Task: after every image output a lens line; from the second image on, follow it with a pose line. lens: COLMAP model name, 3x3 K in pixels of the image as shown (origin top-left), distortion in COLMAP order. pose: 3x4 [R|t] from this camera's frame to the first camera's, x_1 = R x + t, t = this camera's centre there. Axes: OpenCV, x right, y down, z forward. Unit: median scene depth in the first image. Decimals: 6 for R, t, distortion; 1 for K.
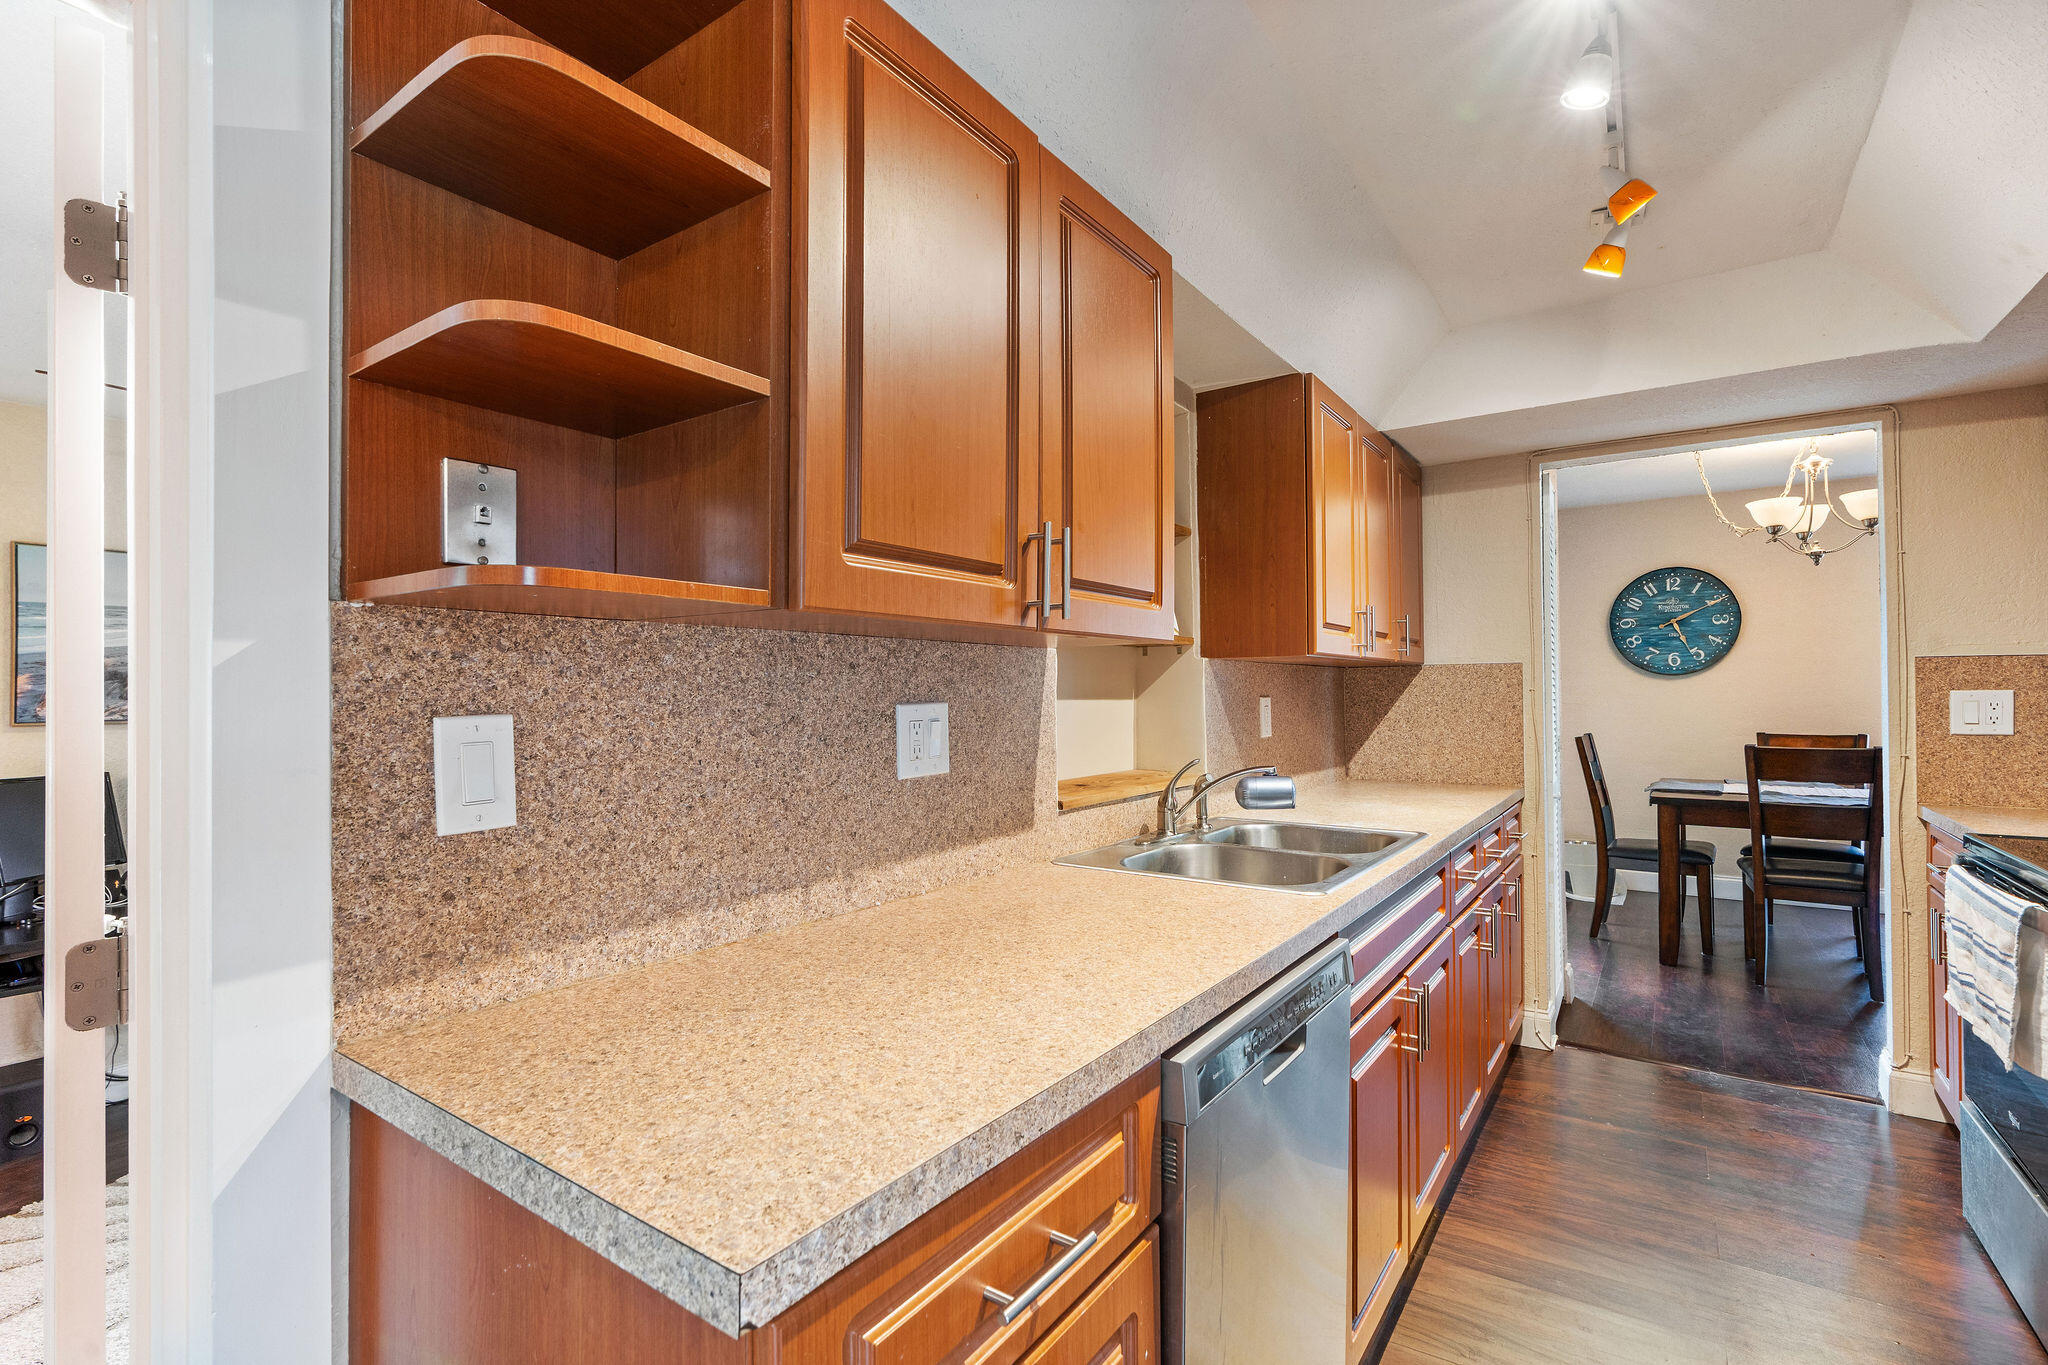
lens RADIAL K [[926.9, 0, 1025.5], [0, 926.9, 685.9], [0, 0, 1]] dist [-0.004887, 0.001096]
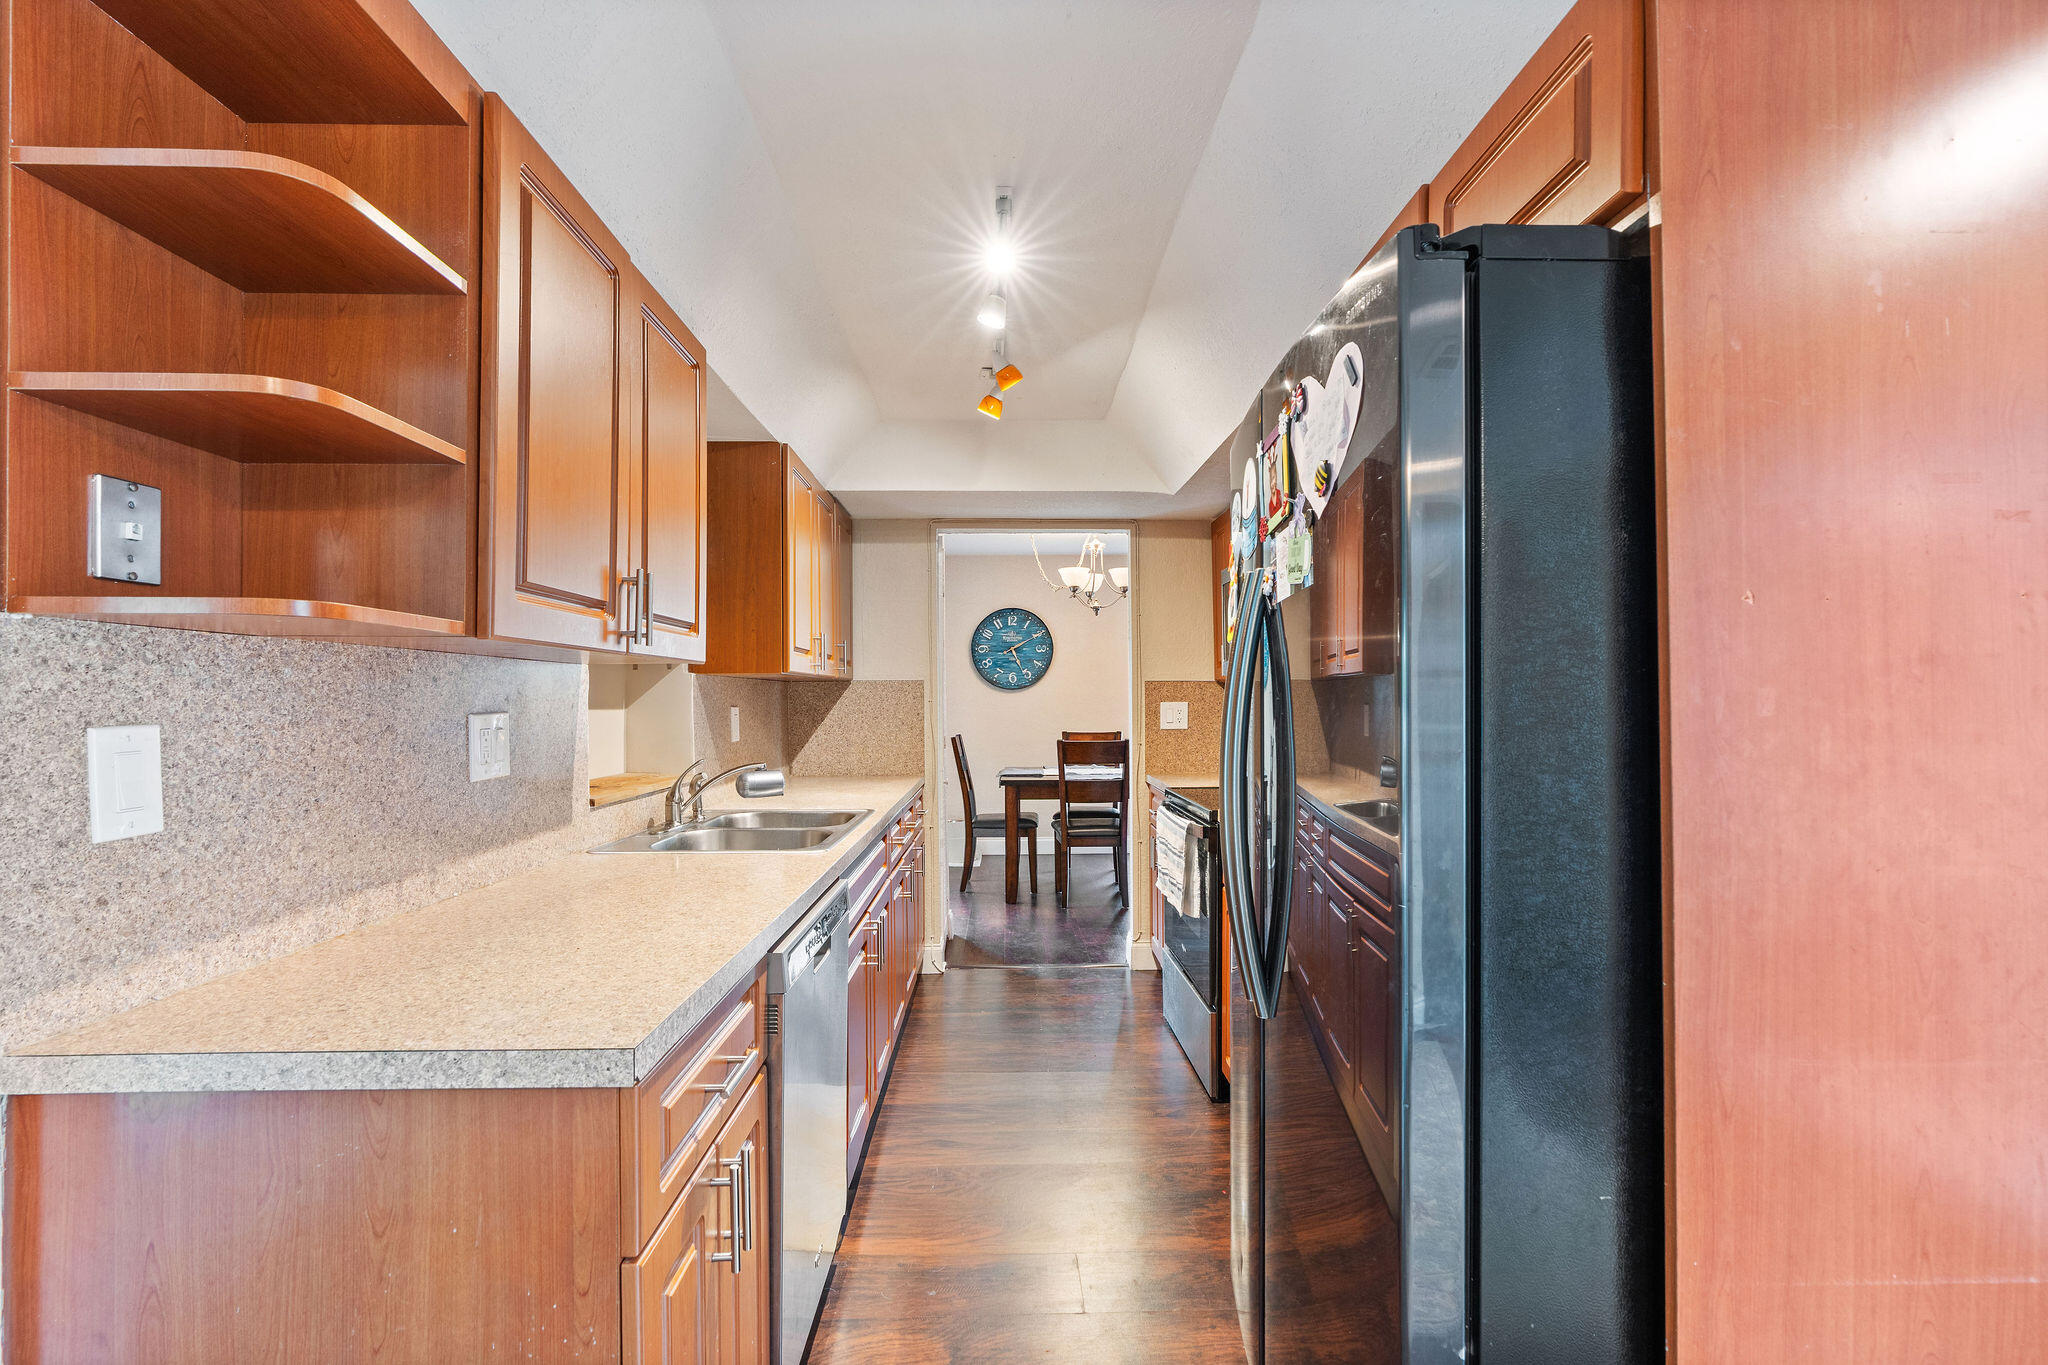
lens RADIAL K [[926.8, 0, 1025.7], [0, 926.8, 699.9], [0, 0, 1]] dist [-0.002220, 0.000359]
pose [[0.803814, 0.003559, 0.594870, -0.195264], [-0.006687, 0.999973, 0.003053, -0.003425], [-0.594843, -0.006432, 0.803816, -0.208055]]
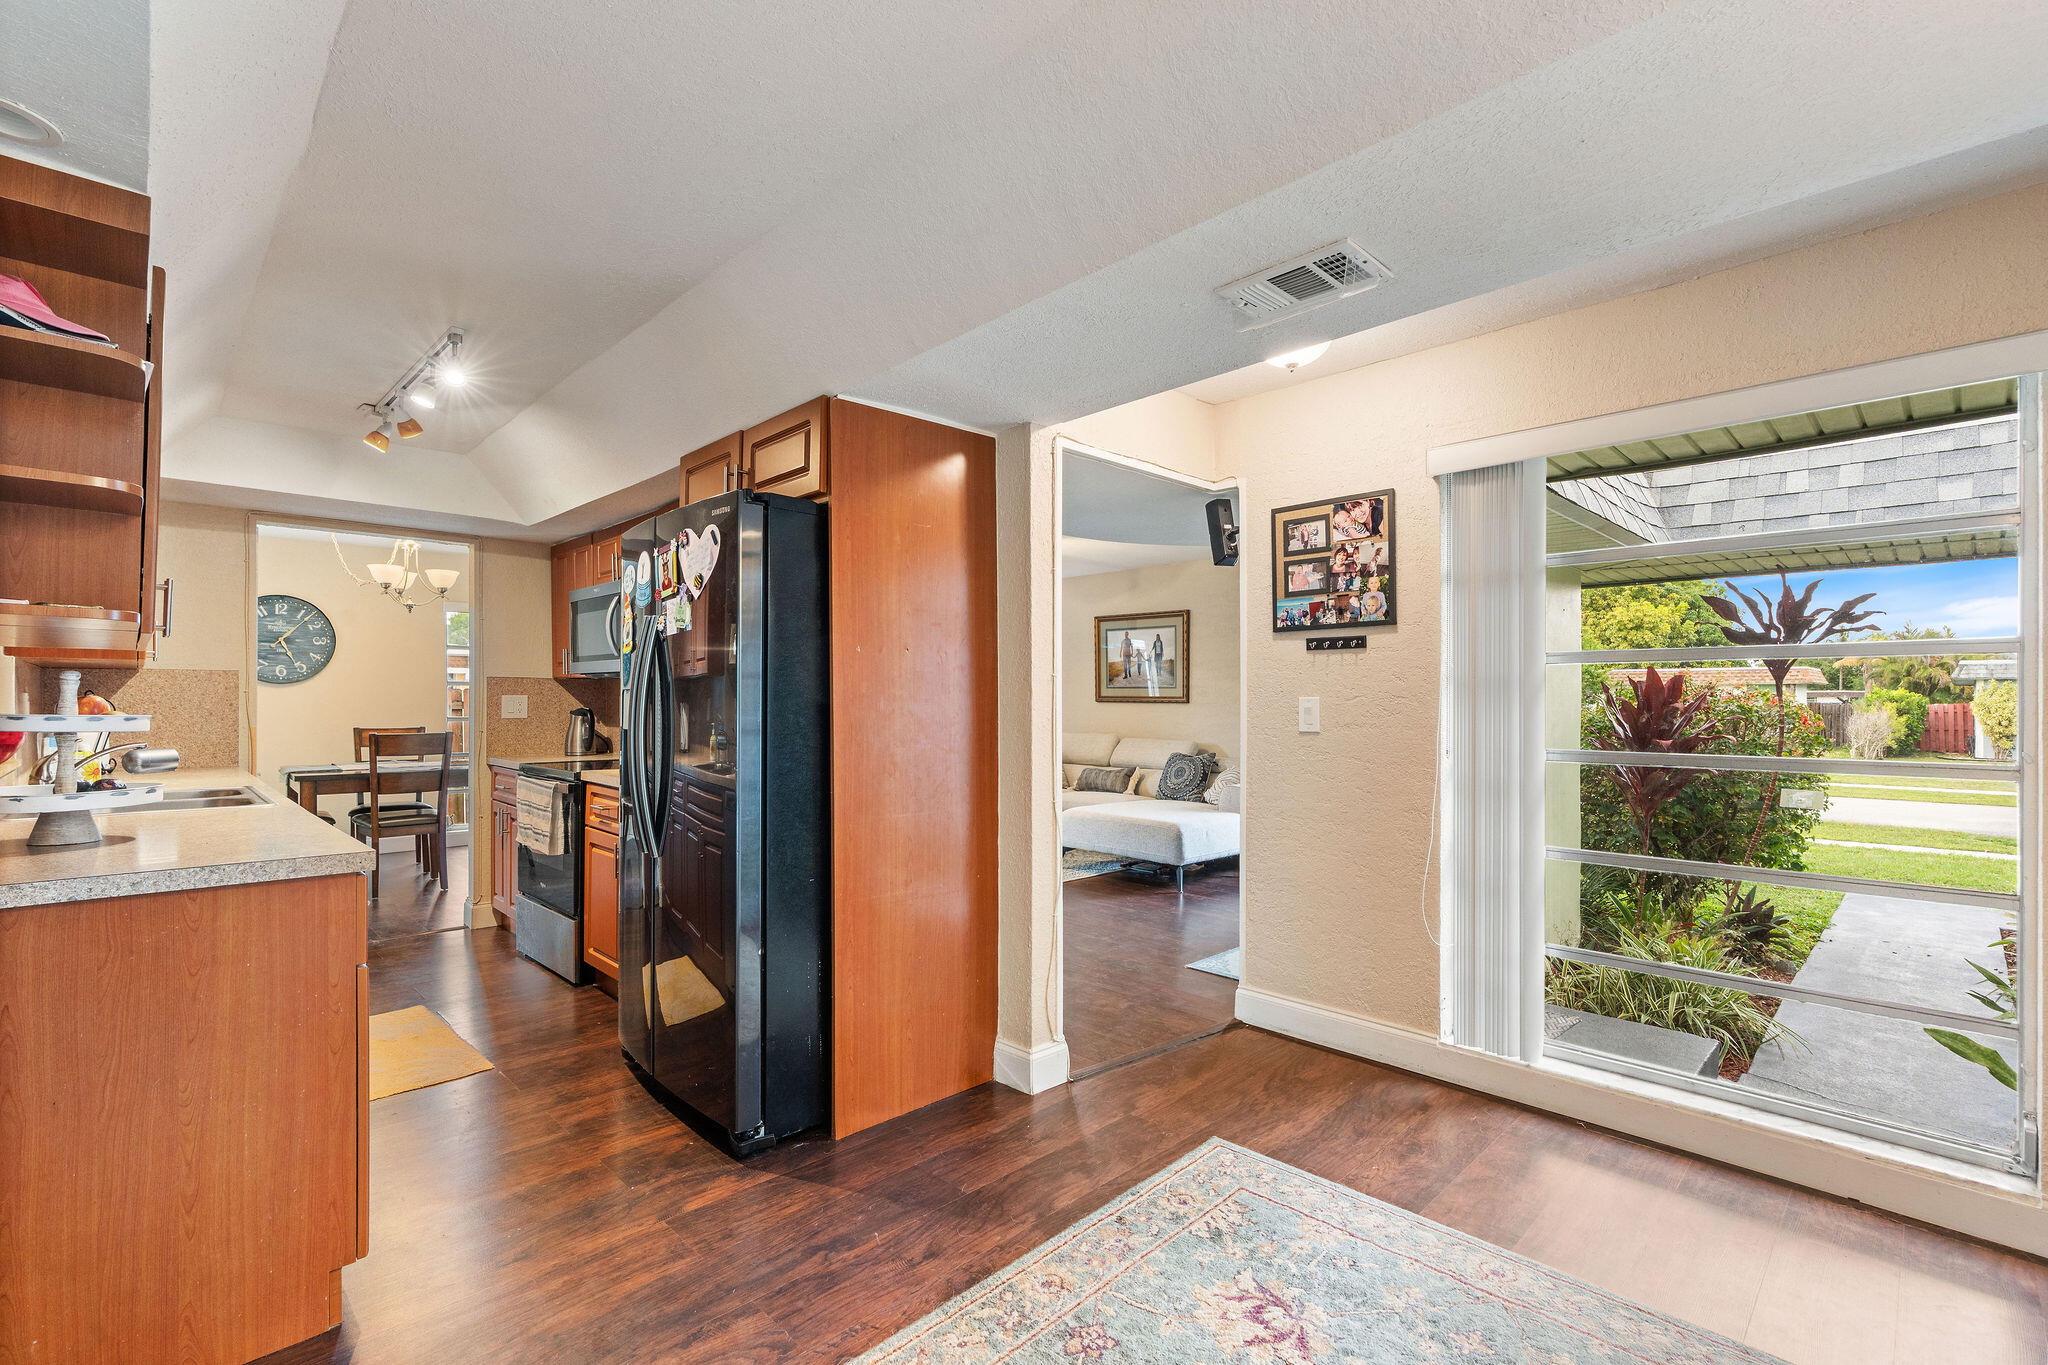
lens RADIAL K [[926.8, 0, 1025.7], [0, 926.8, 699.9], [0, 0, 1]] dist [-0.002220, 0.000359]
pose [[0.187365, 0.010048, 0.982239, -0.840470], [-0.011409, 0.999902, -0.008053, 0.022165], [-0.982224, -0.009697, 0.187461, -0.517779]]
